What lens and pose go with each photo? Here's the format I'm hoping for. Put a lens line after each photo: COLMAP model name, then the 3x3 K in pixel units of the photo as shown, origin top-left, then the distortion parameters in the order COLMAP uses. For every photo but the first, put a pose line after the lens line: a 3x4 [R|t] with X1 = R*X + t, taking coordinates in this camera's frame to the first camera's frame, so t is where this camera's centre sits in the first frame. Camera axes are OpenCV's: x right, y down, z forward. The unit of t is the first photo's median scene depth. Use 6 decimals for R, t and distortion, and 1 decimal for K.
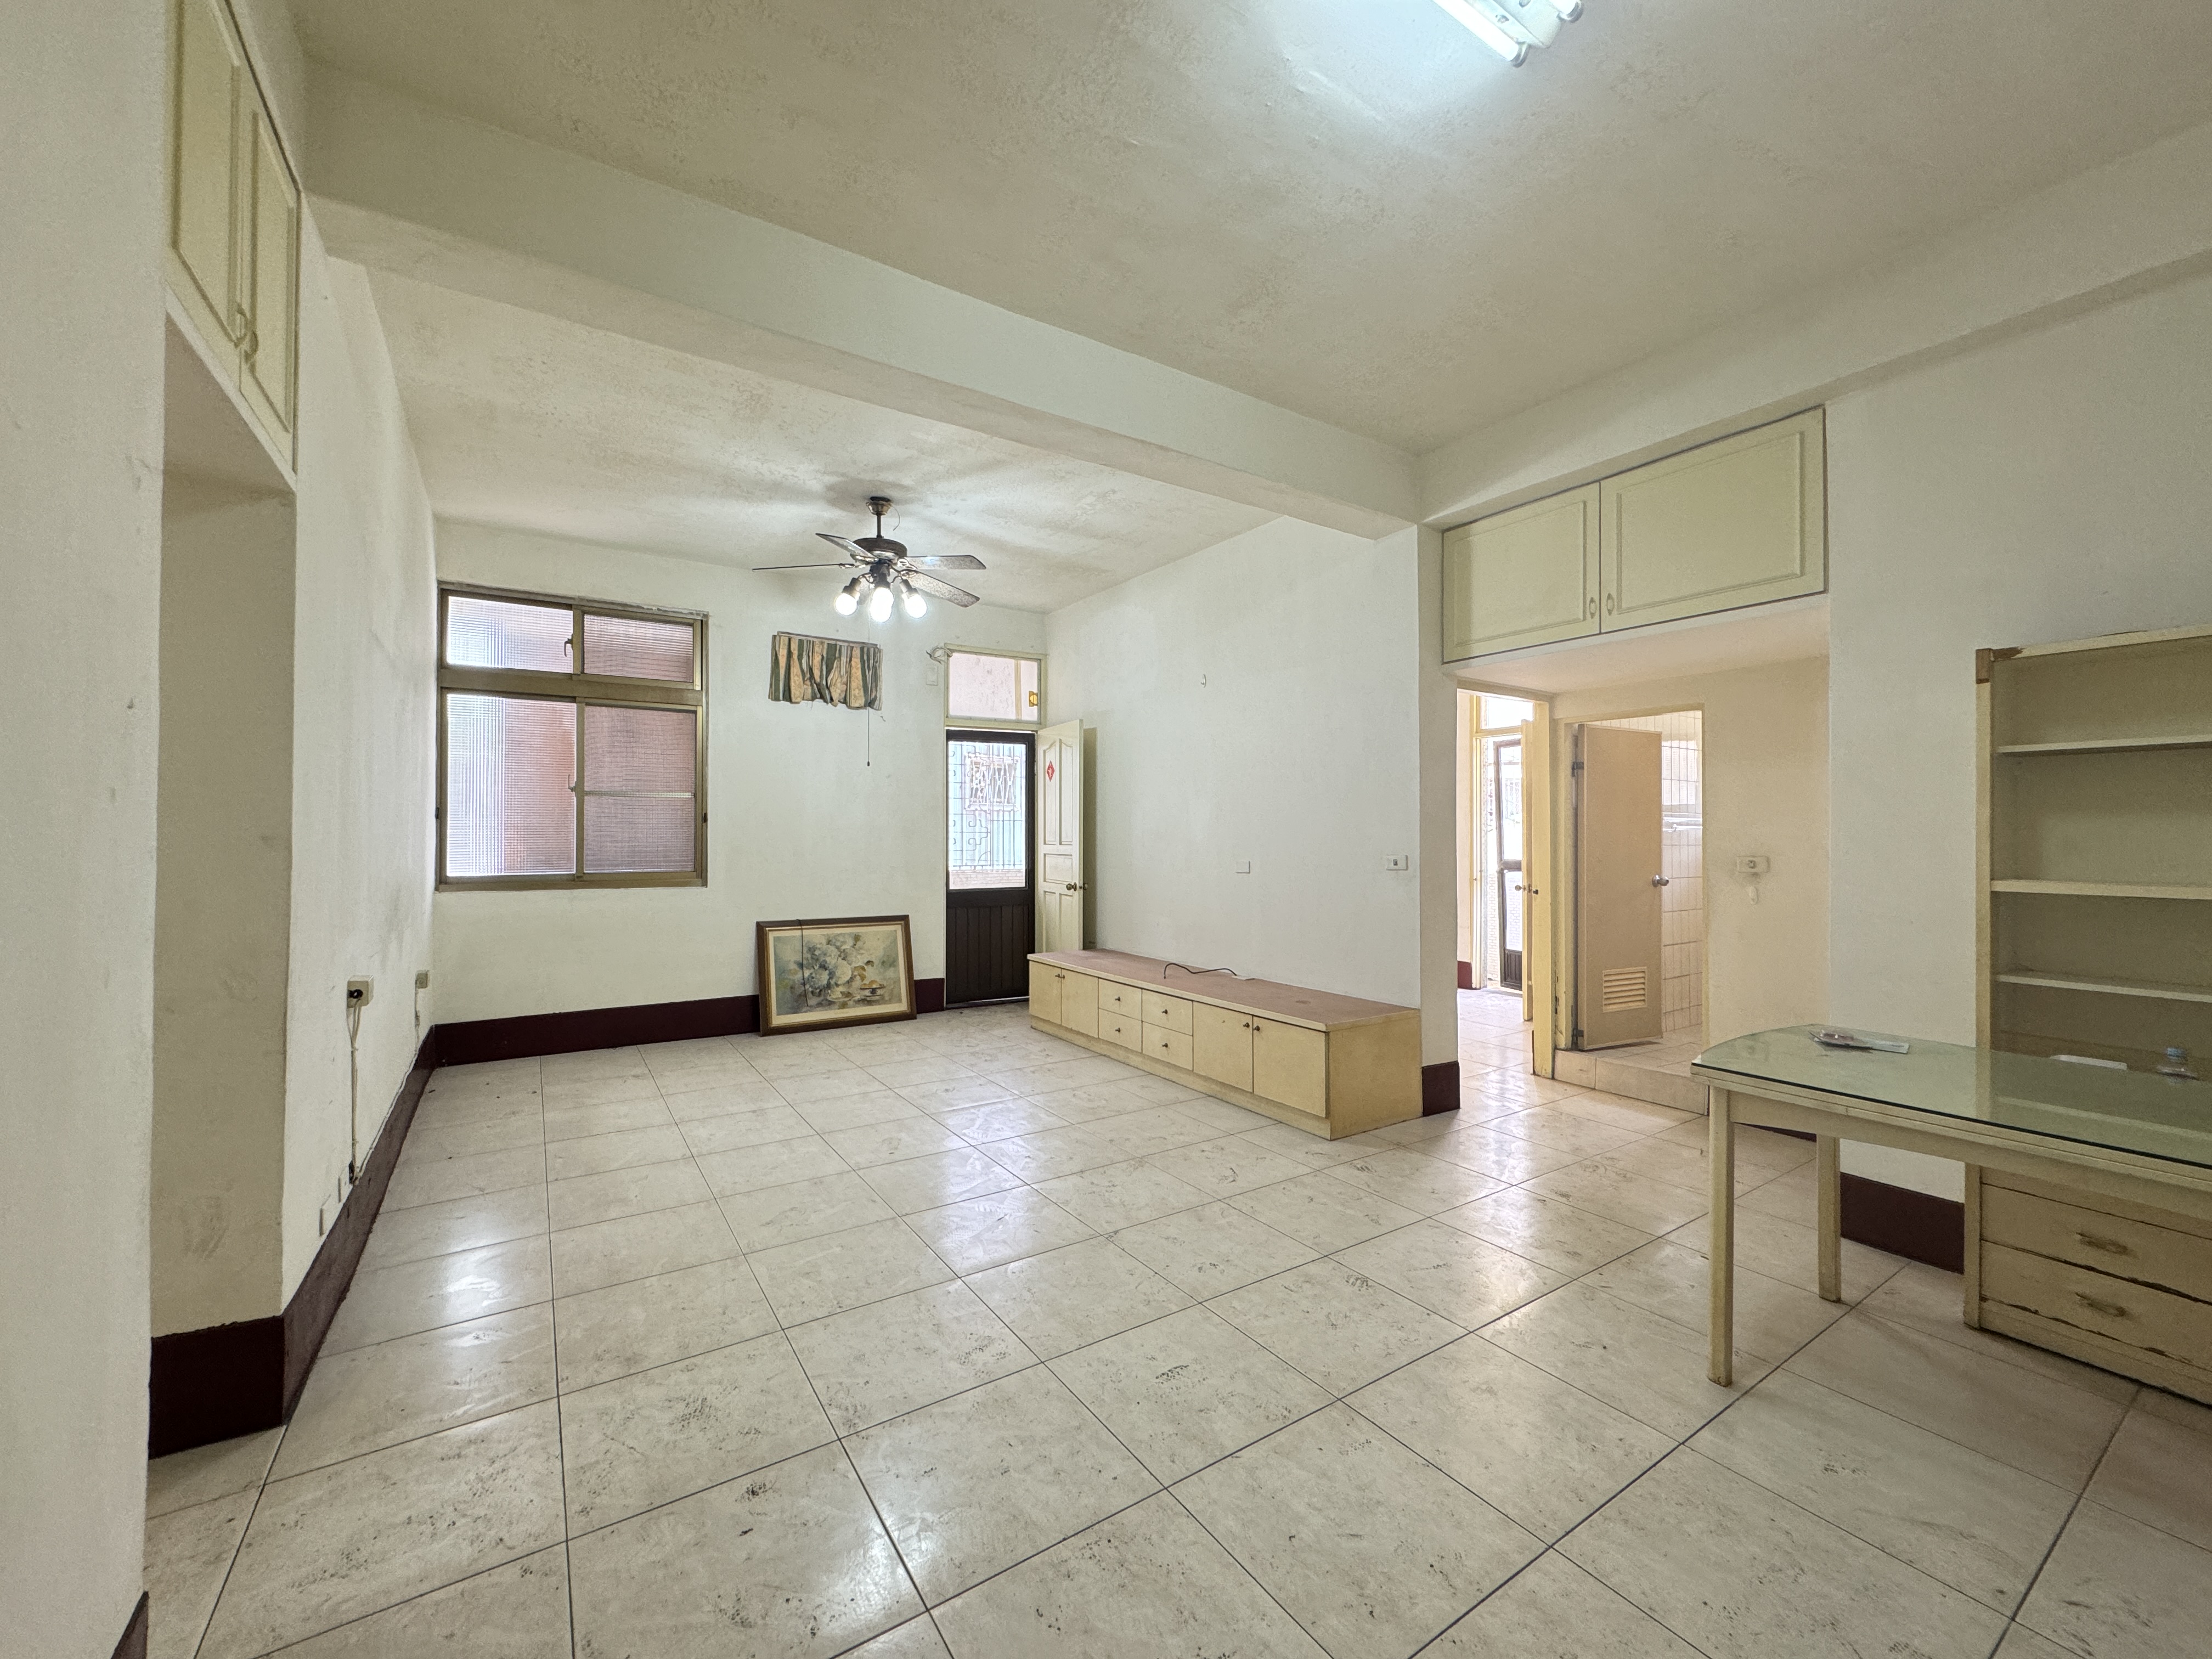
lens RADIAL K [[883.9, 0, 1110.9], [0, 883.9, 828.7], [0, 0, 1]] dist [-0.002858, 0.000889]
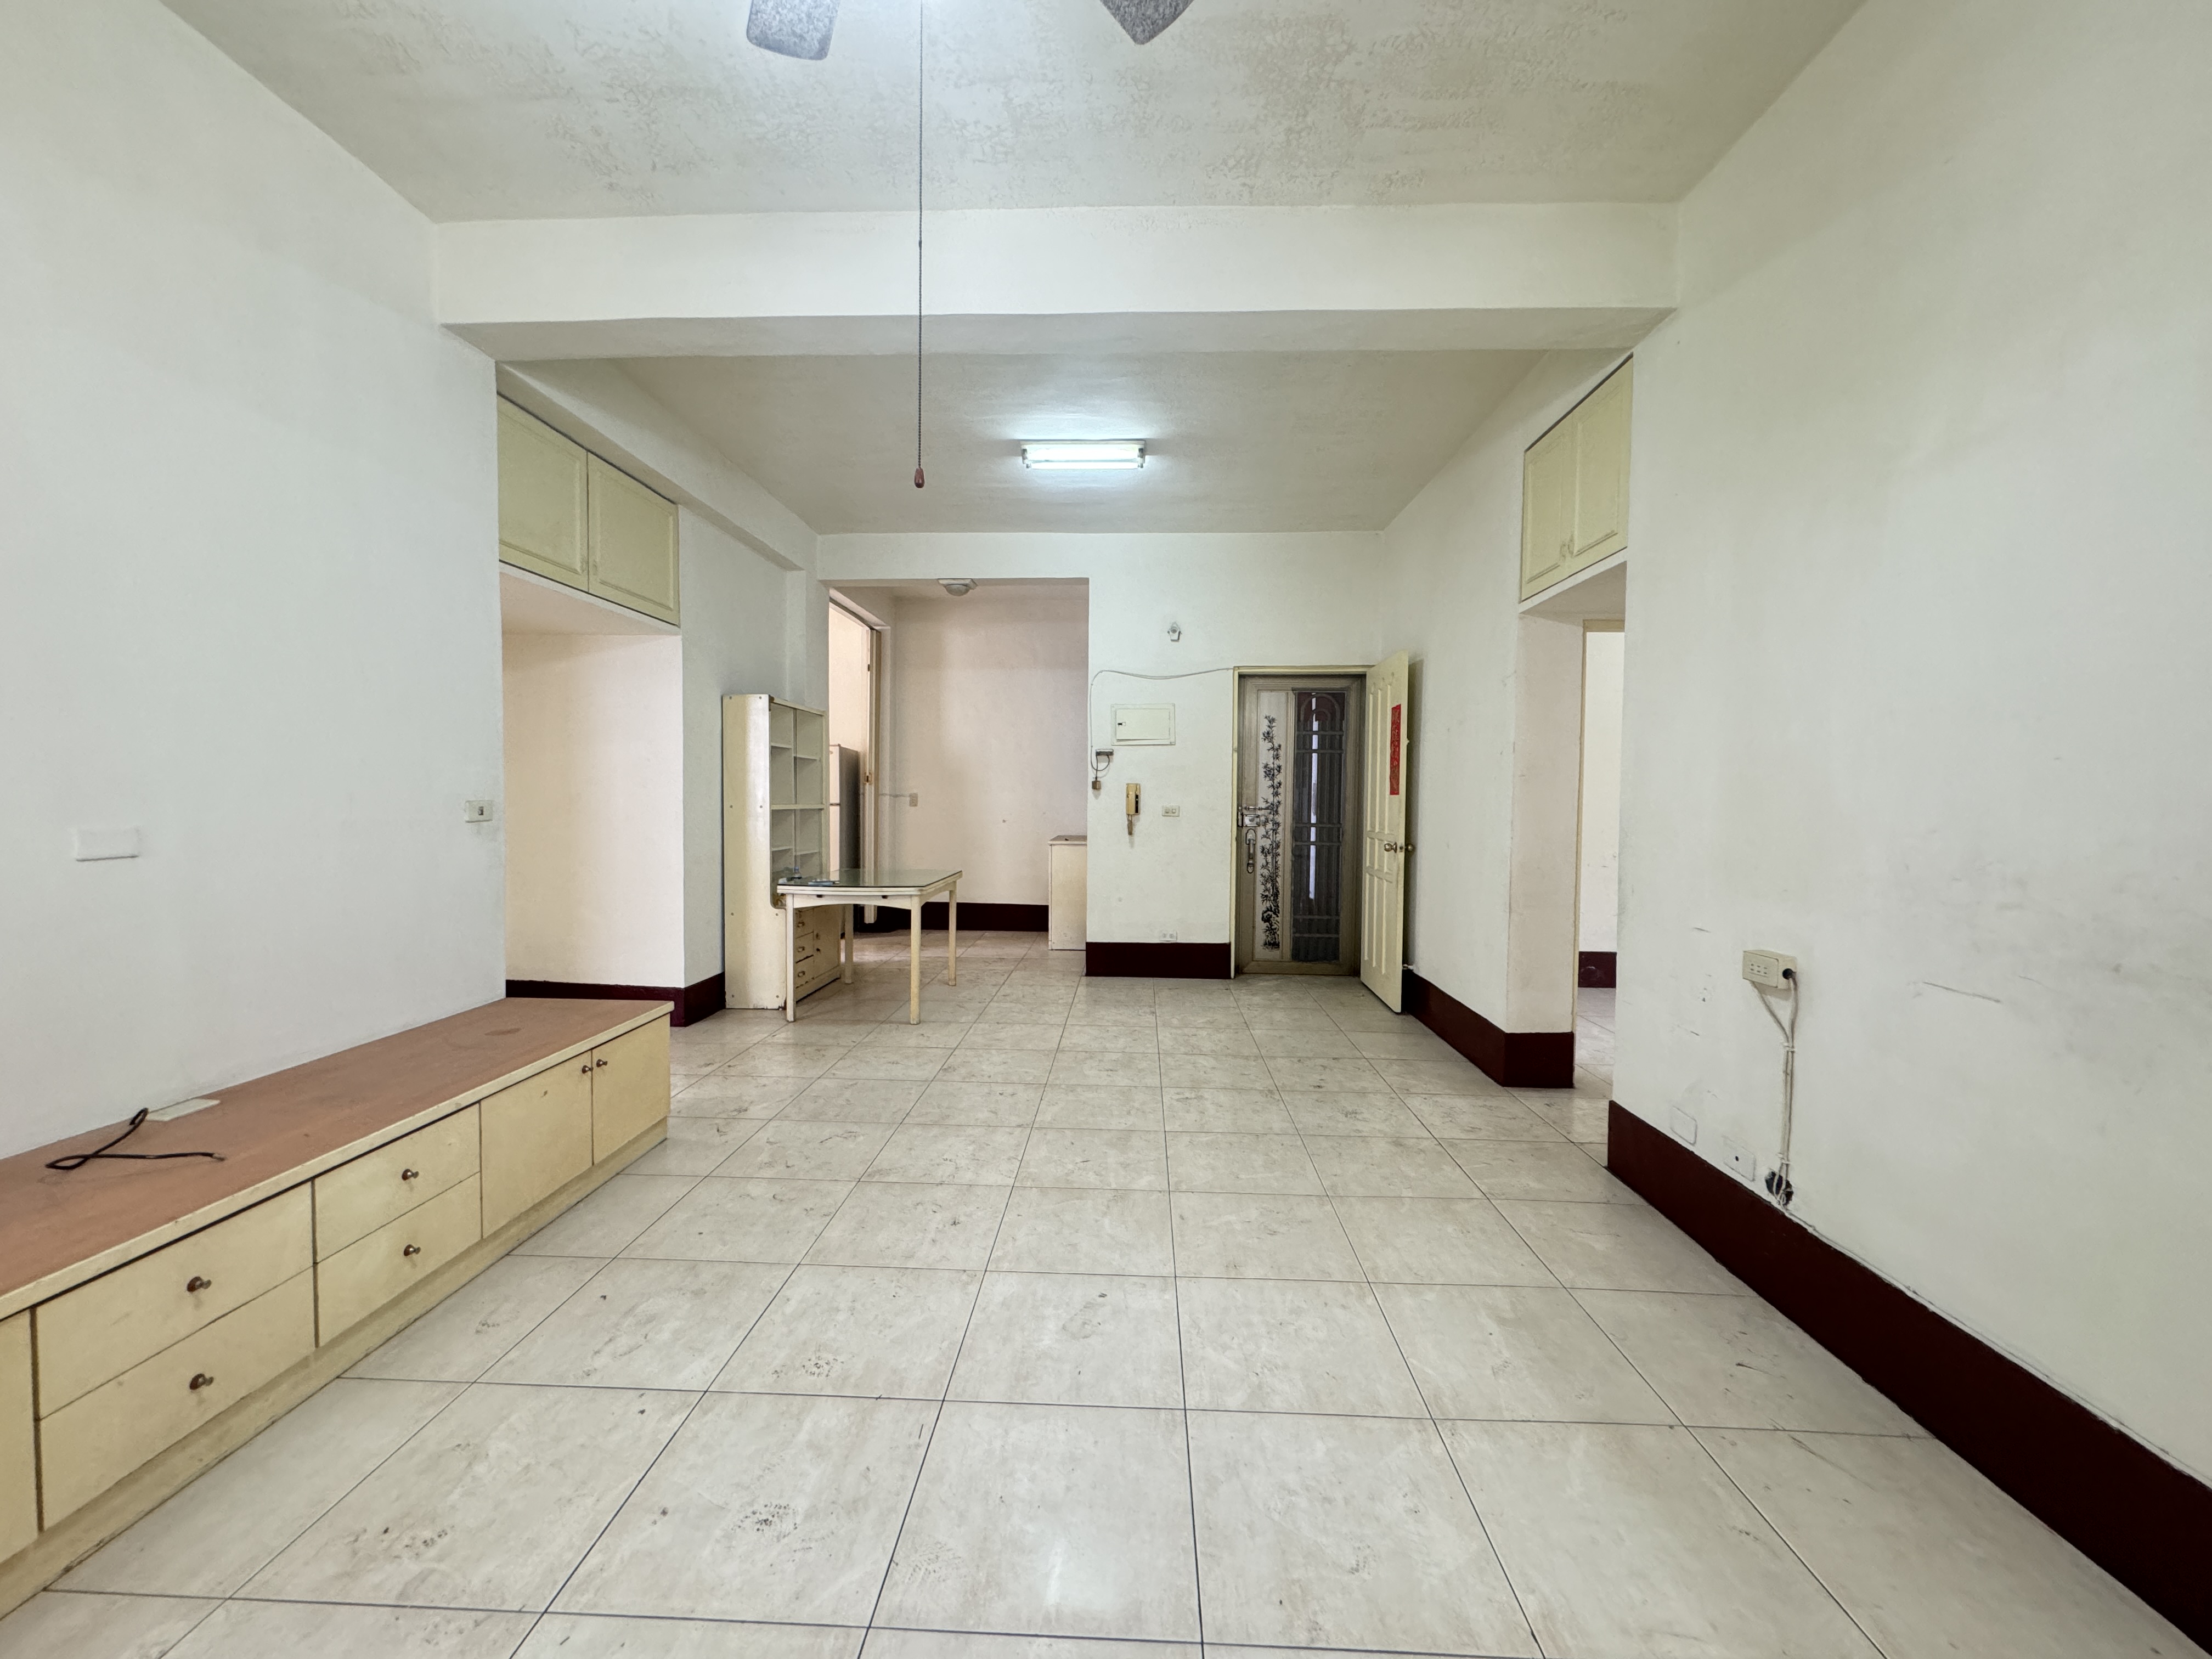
lens RADIAL K [[883.9, 0, 1109.5], [0, 883.9, 829.1], [0, 0, 1]] dist [-0.002858, 0.000889]
pose [[-0.814867, -0.030792, 0.578829, -0.453067], [-0.017347, 0.999436, 0.028746, 0.020700], [-0.579388, 0.013383, -0.814942, 1.133675]]
